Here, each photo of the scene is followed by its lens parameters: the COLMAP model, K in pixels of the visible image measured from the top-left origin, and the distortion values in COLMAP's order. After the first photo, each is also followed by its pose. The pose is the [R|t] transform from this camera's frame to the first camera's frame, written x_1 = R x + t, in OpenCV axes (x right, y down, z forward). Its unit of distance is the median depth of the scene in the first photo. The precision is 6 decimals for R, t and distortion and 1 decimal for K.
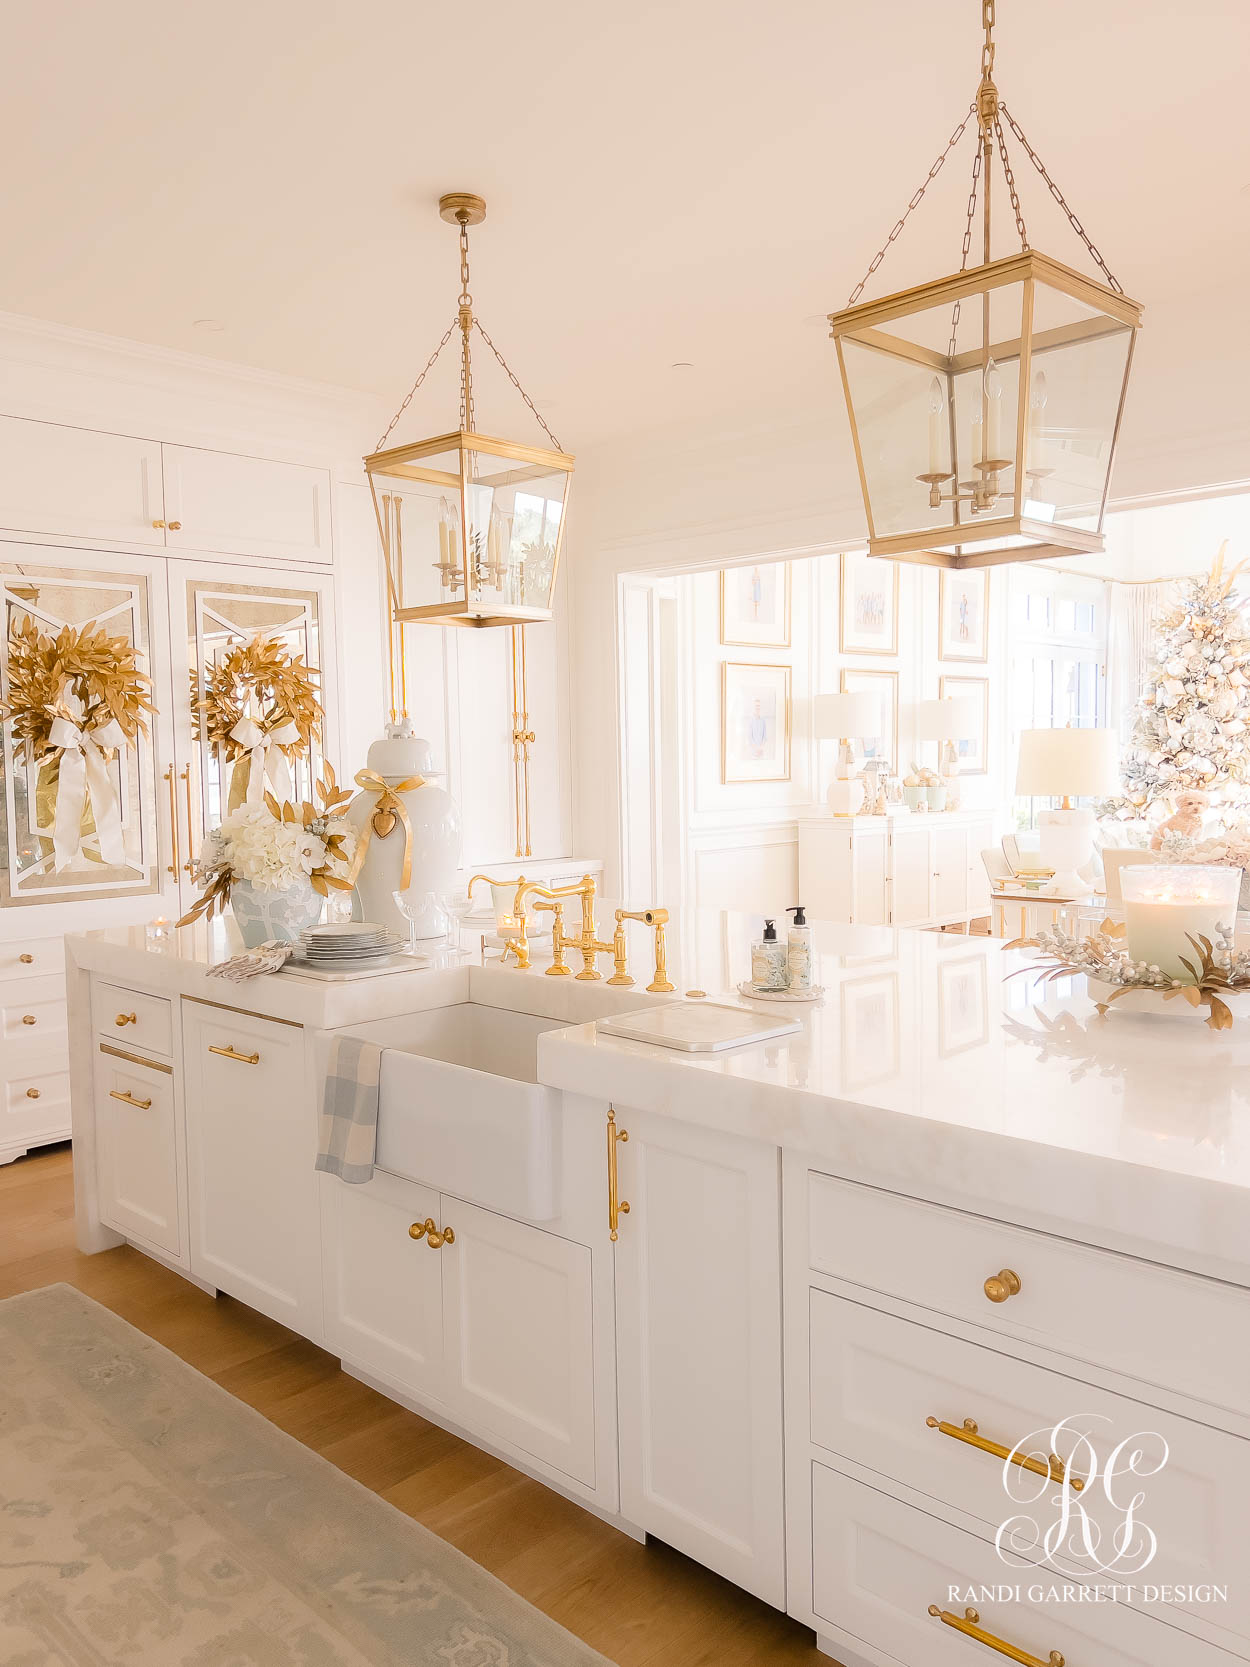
lens RADIAL K [[1289.9, 0, 622.0], [0, 1289.9, 833.1], [0, 0, 1]] dist [0.076620, -0.100336]
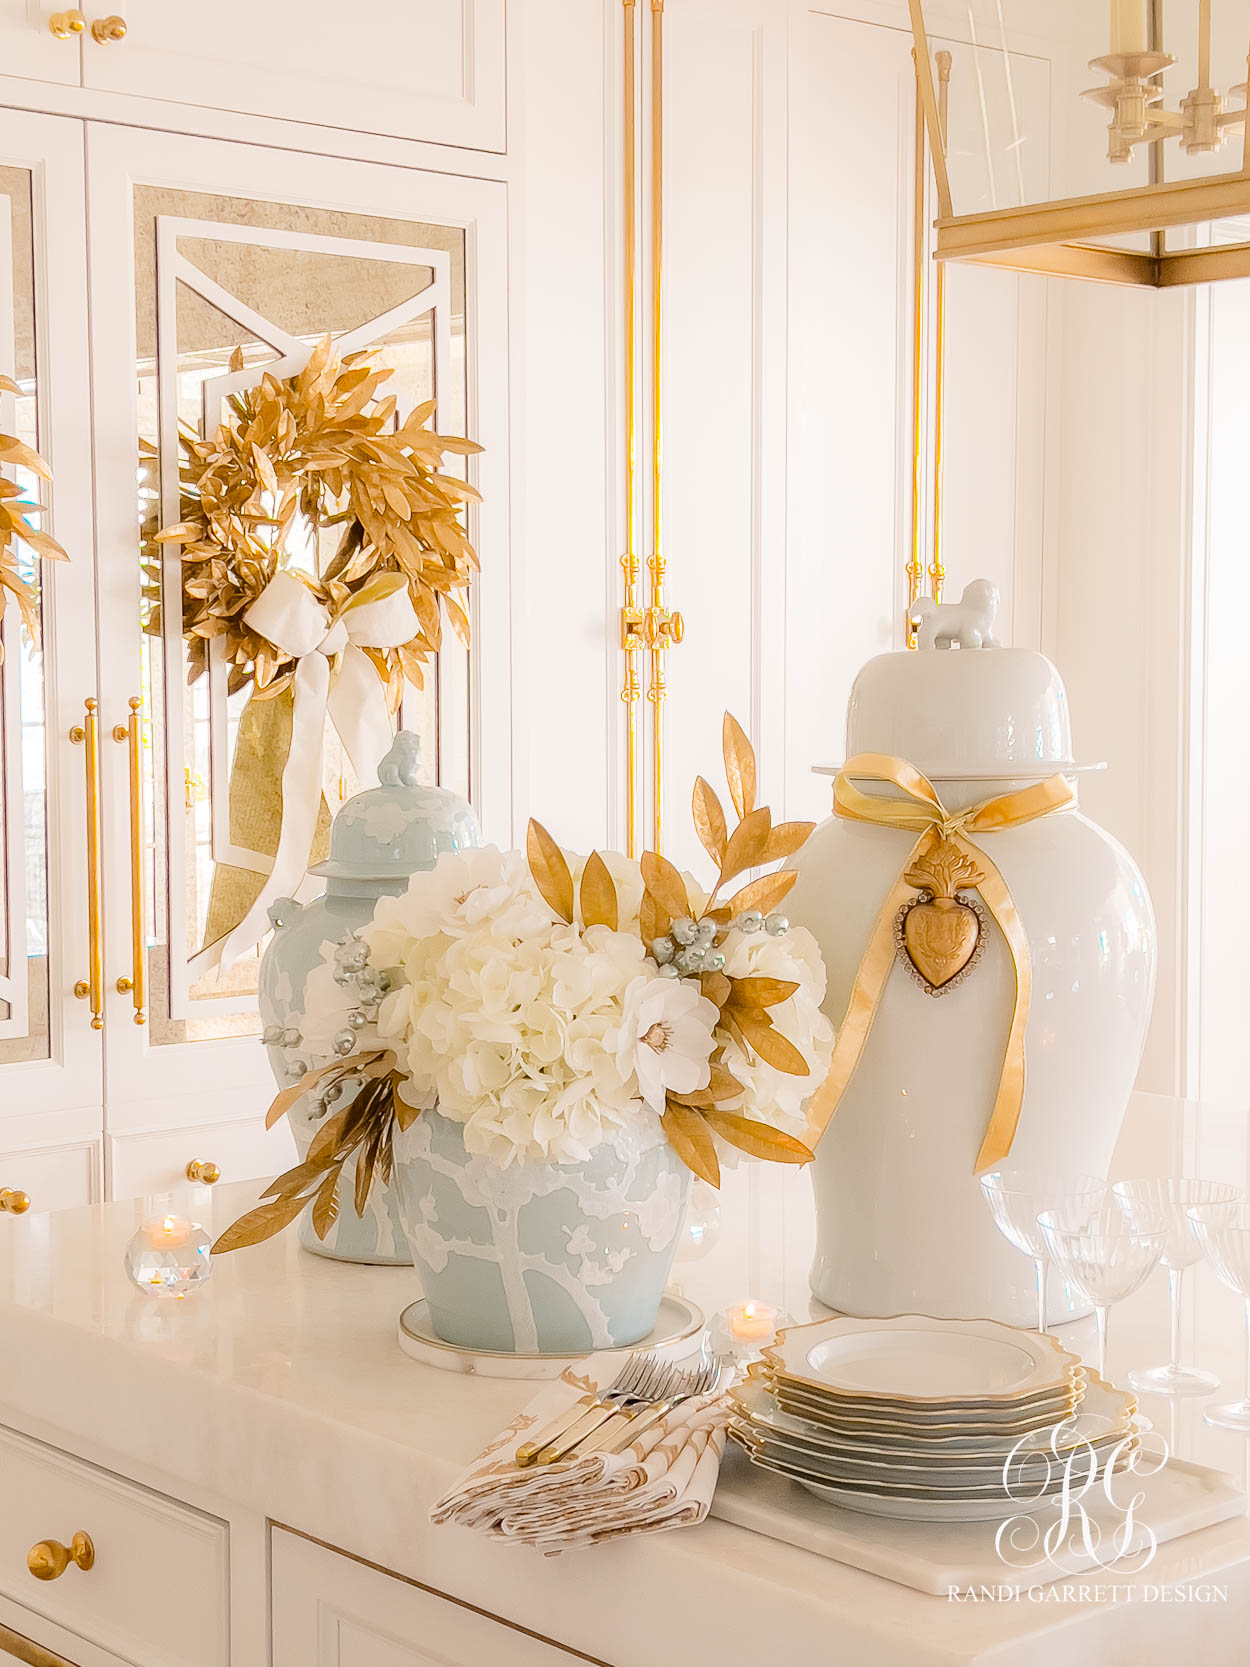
lens RADIAL K [[2691.1, 0, 617.6], [0, 2691.1, 840.0], [0, 0, 1]] dist [0.247637, -0.699628]
pose [[0.997313, 0.018787, -0.070808, -0.151543], [-0.018209, 0.999796, 0.008788, -0.024199], [0.070959, -0.007475, 0.997451, 0.268402]]
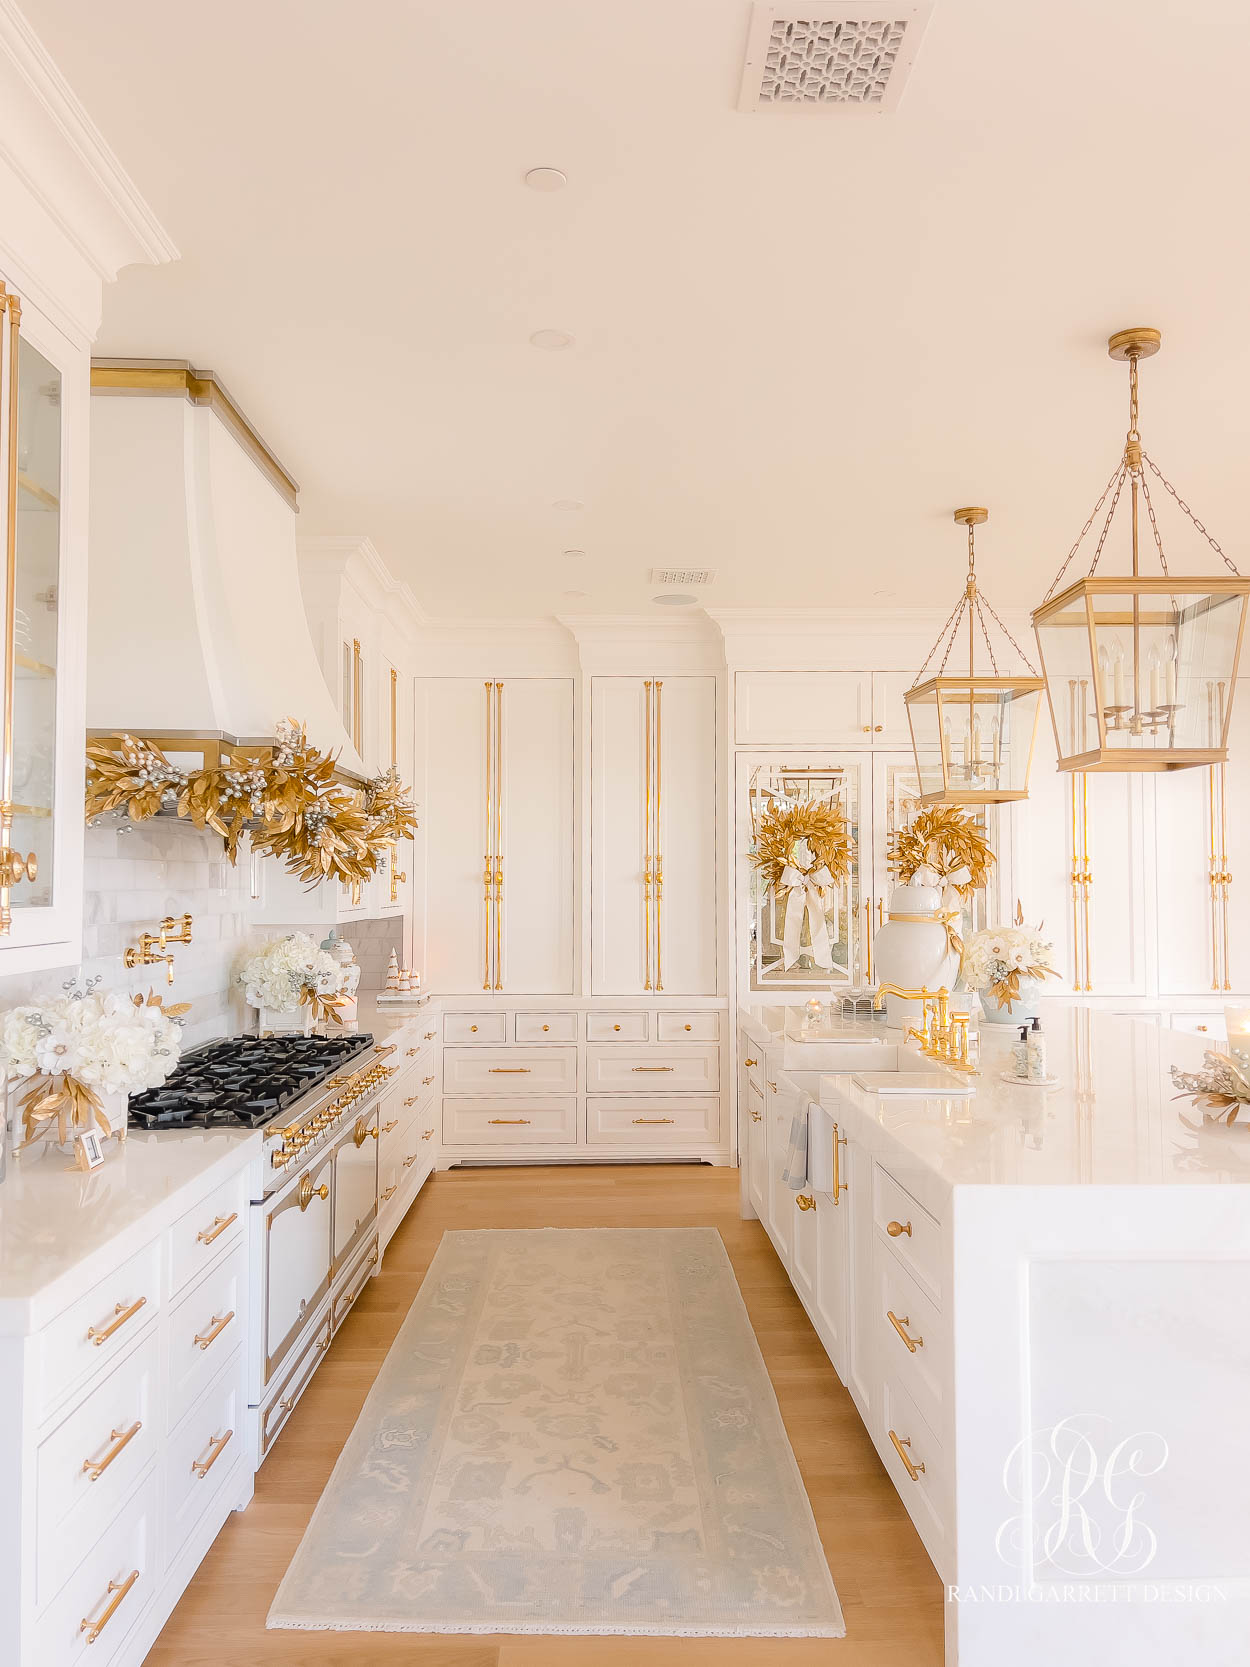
lens RADIAL K [[1293.6, 0, 624.9], [0, 1293.6, 834.8], [0, 0, 1]] dist [0.142686, -0.275315]
pose [[0.719881, -0.010962, -0.694011, 0.443440], [-0.053062, 0.996080, -0.070774, -0.008788], [0.692067, 0.087774, 0.716477, -0.187704]]
